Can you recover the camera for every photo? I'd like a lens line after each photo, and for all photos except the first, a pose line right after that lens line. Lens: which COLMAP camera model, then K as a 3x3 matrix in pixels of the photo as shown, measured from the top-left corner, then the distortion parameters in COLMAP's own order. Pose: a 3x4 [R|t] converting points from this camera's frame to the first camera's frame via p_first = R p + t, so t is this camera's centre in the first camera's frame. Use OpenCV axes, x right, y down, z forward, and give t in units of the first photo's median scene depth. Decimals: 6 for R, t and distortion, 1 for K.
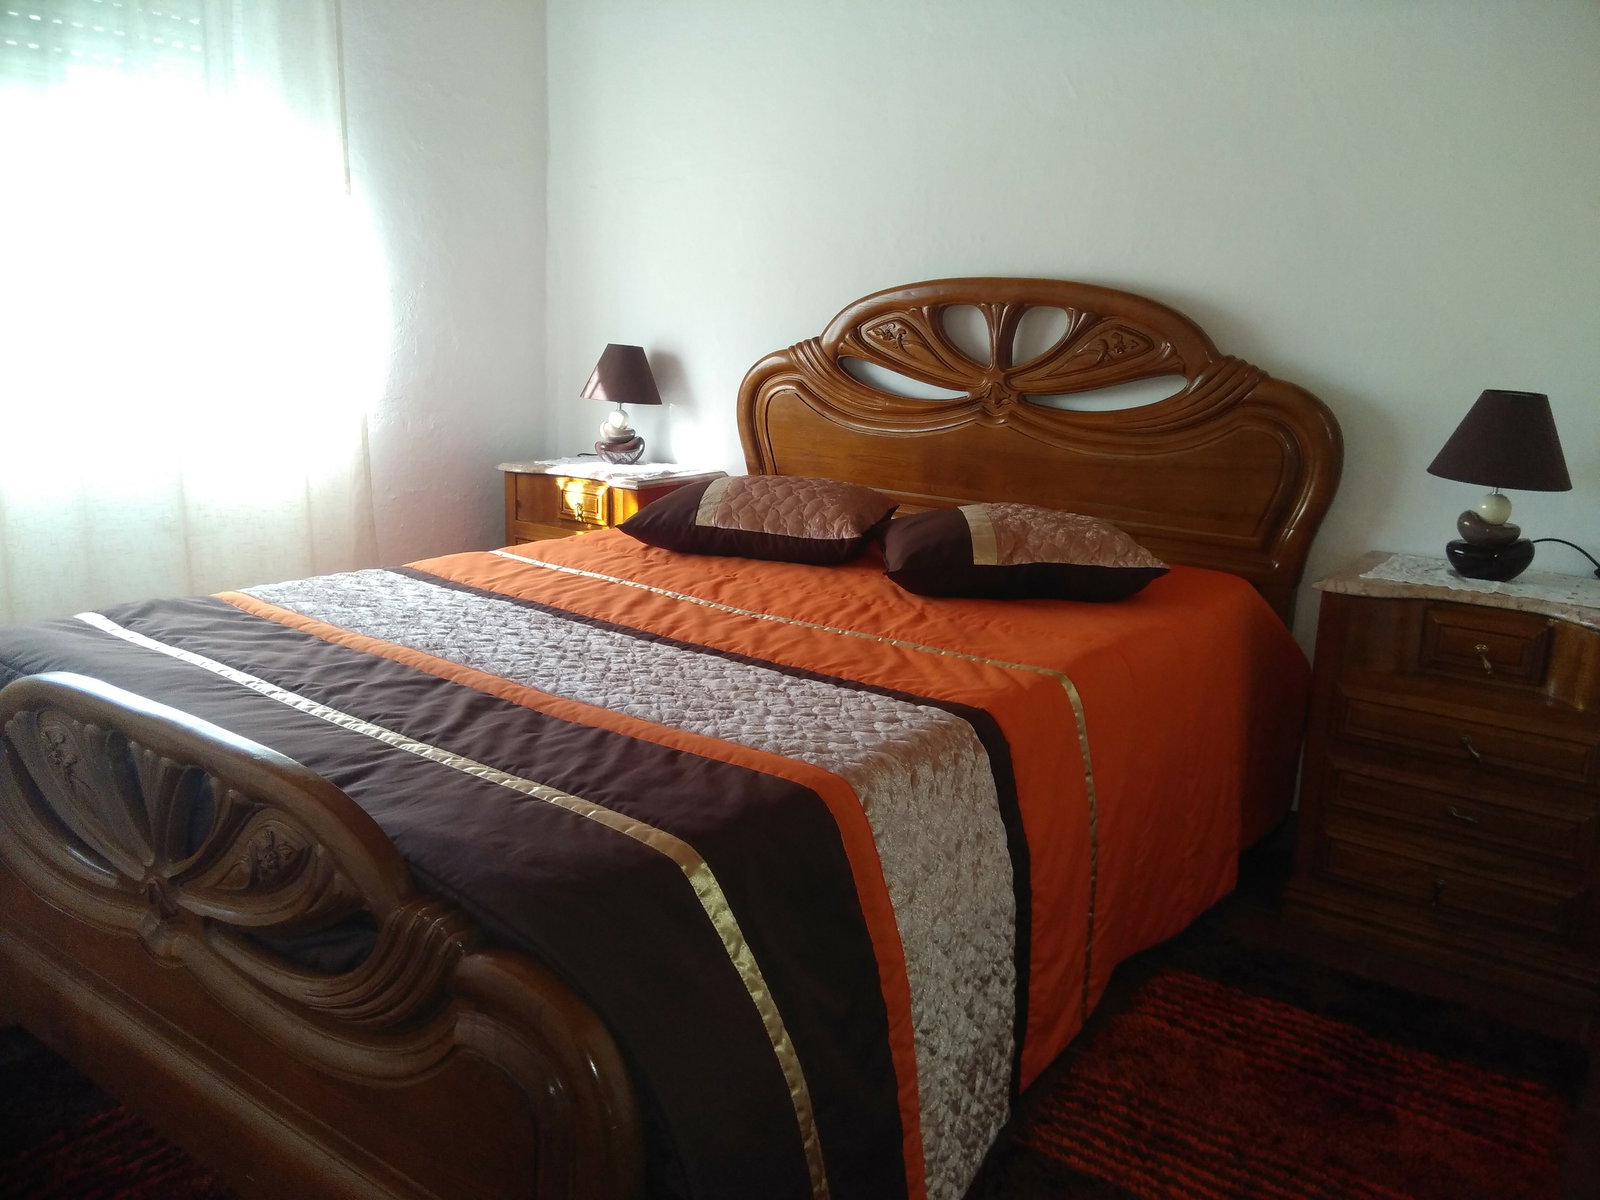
lens RADIAL K [[1237.6, 0, 793.1], [0, 1237.6, 595.8], [0, 0, 1]] dist [0.003445, -0.004357]
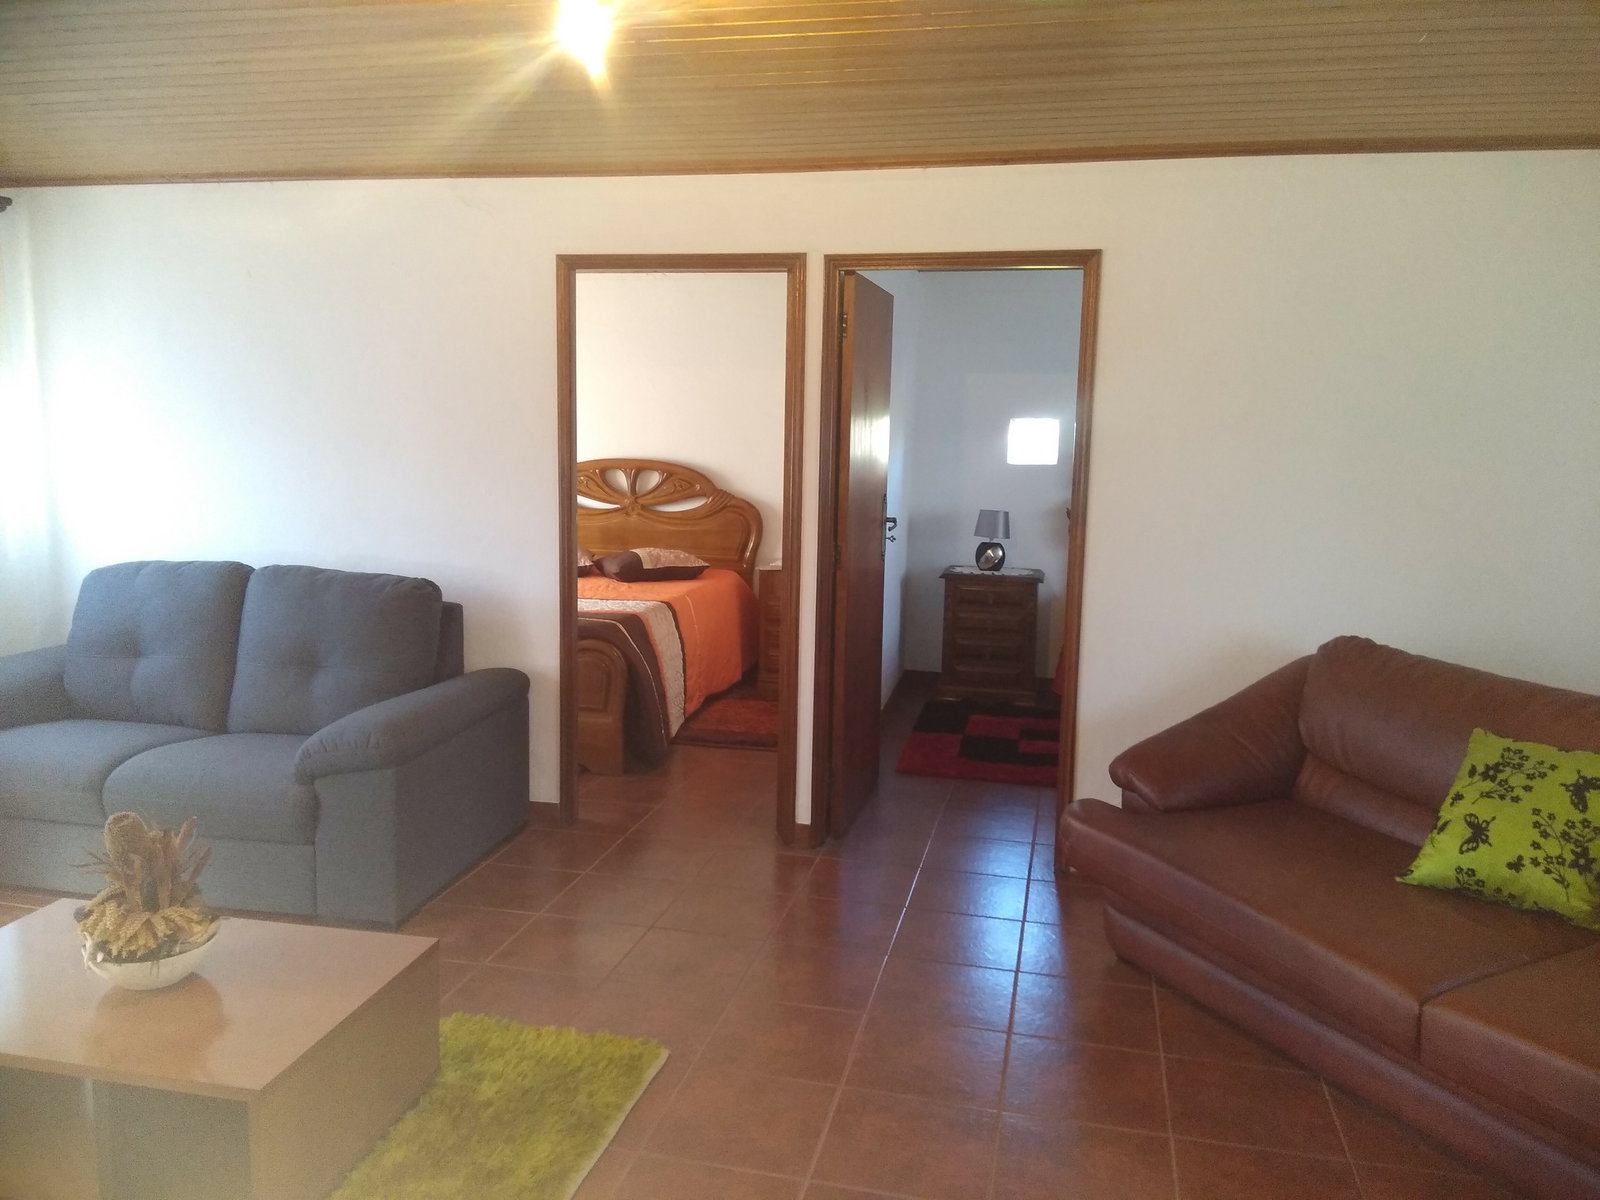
lens RADIAL K [[1237.6, 0, 793.1], [0, 1237.6, 595.8], [0, 0, 1]] dist [0.003445, -0.004357]
pose [[0.915658, -0.064398, 0.396765, -0.573227], [0.090579, 0.994752, -0.047585, 0.173525], [-0.391619, 0.079510, 0.916686, -1.473776]]
